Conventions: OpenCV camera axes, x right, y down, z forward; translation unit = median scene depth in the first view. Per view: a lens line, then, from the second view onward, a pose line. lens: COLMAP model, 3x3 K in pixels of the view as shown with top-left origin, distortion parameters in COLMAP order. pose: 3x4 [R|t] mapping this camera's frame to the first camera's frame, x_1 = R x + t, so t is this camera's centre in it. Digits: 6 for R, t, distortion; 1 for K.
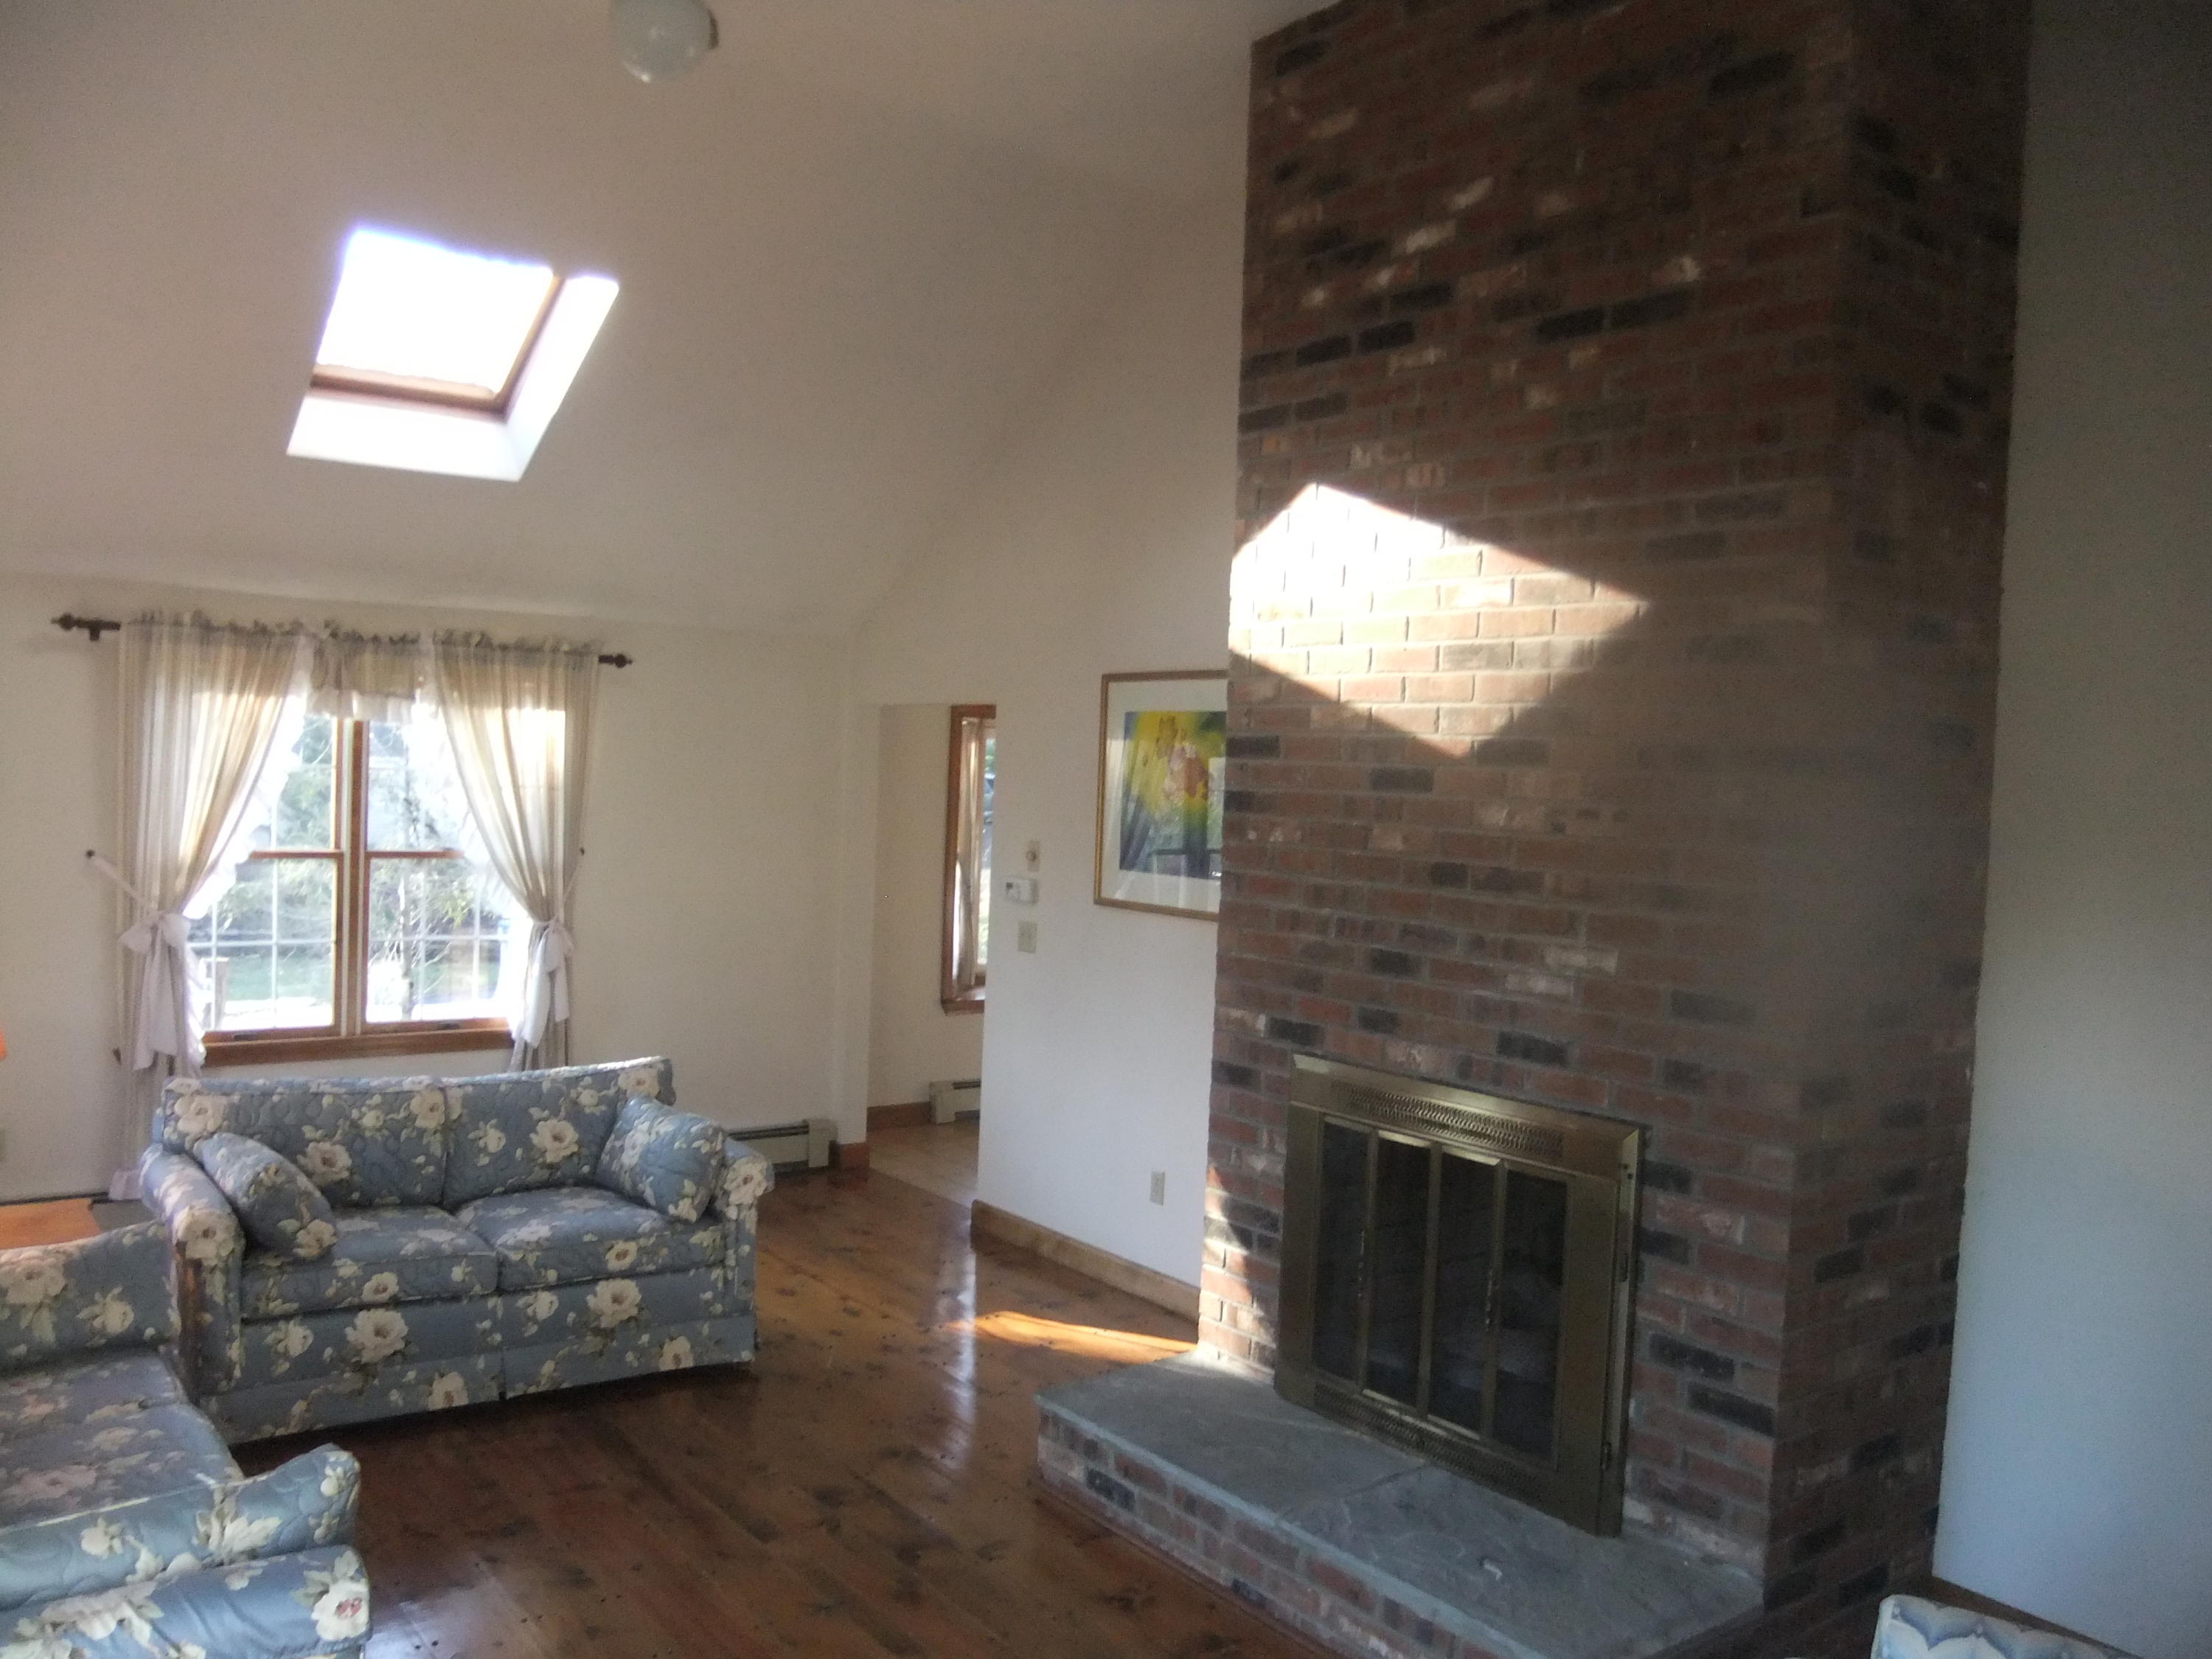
lens RADIAL K [[1811.8, 0, 1104.1], [0, 1811.8, 864.3], [0, 0, 1]] dist [-0.091524, 0.150154]
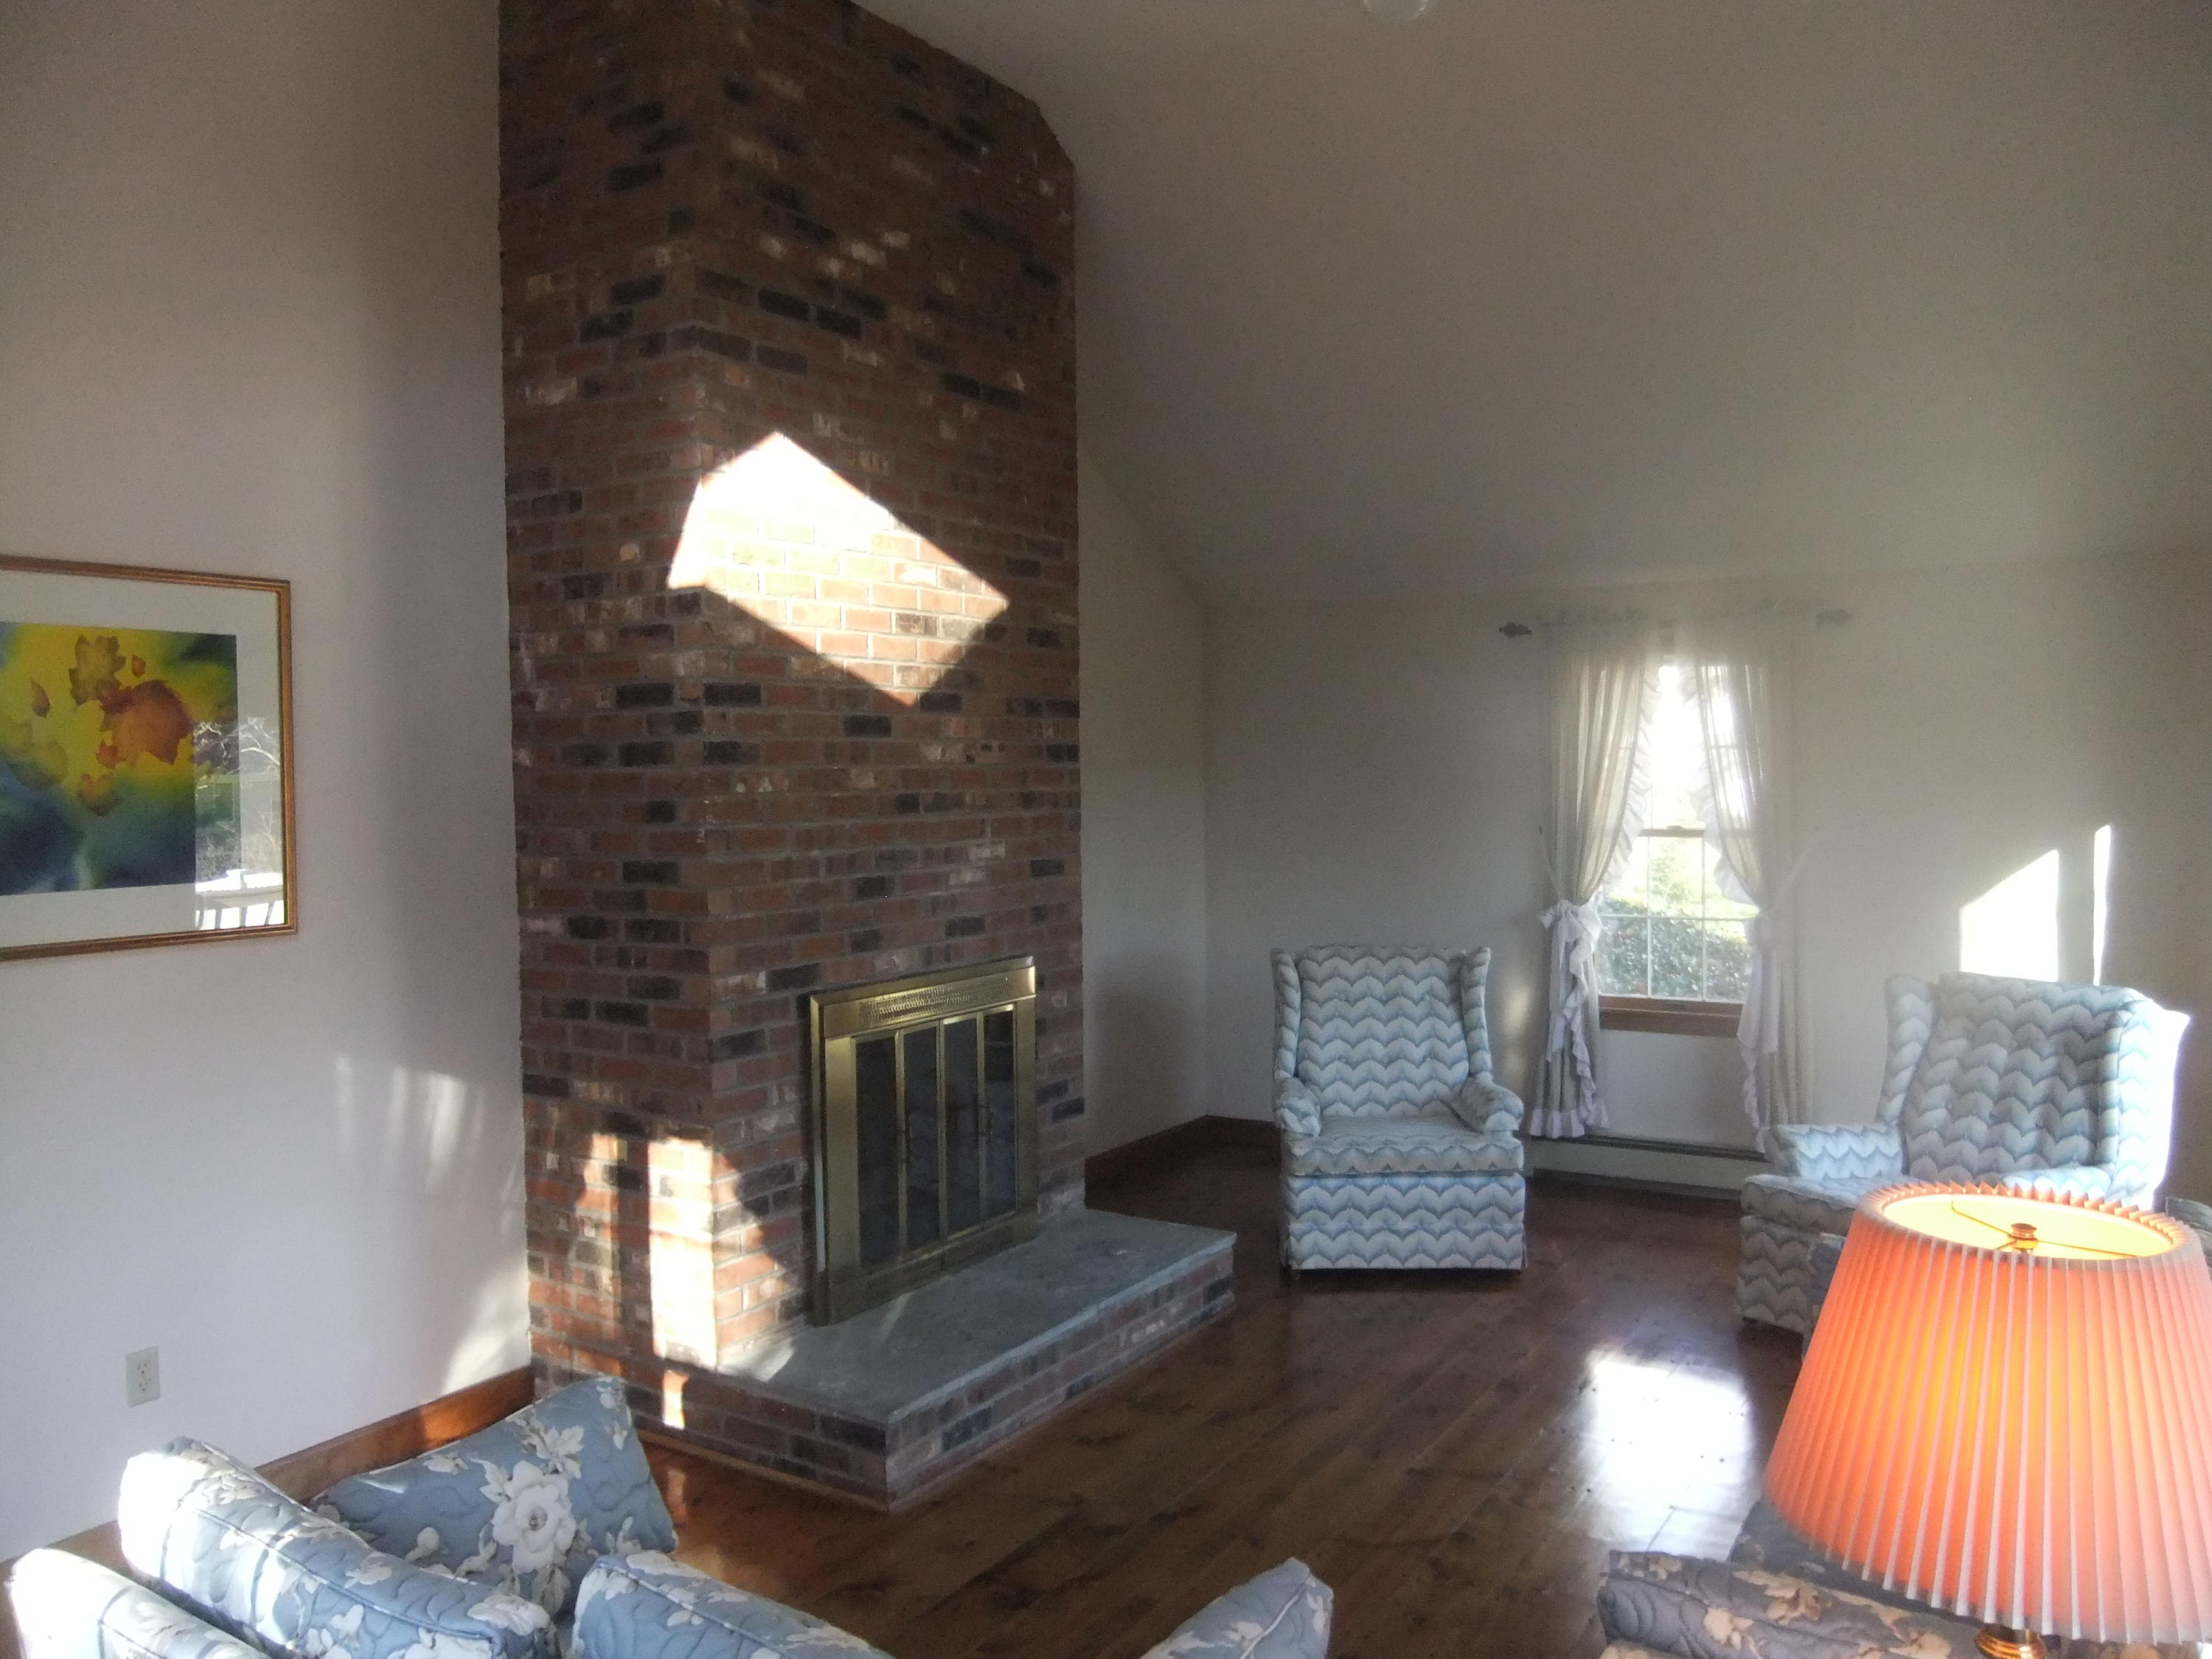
lens RADIAL K [[1798.9, 0, 1106.0], [0, 1798.9, 829.5], [0, 0, 1]] dist [-0.072937, 0.011002]
pose [[-0.393577, -0.073621, 0.916339, -0.952104], [0.037584, 0.994666, 0.096057, -0.086392], [-0.918523, 0.072245, -0.388710, 1.328231]]
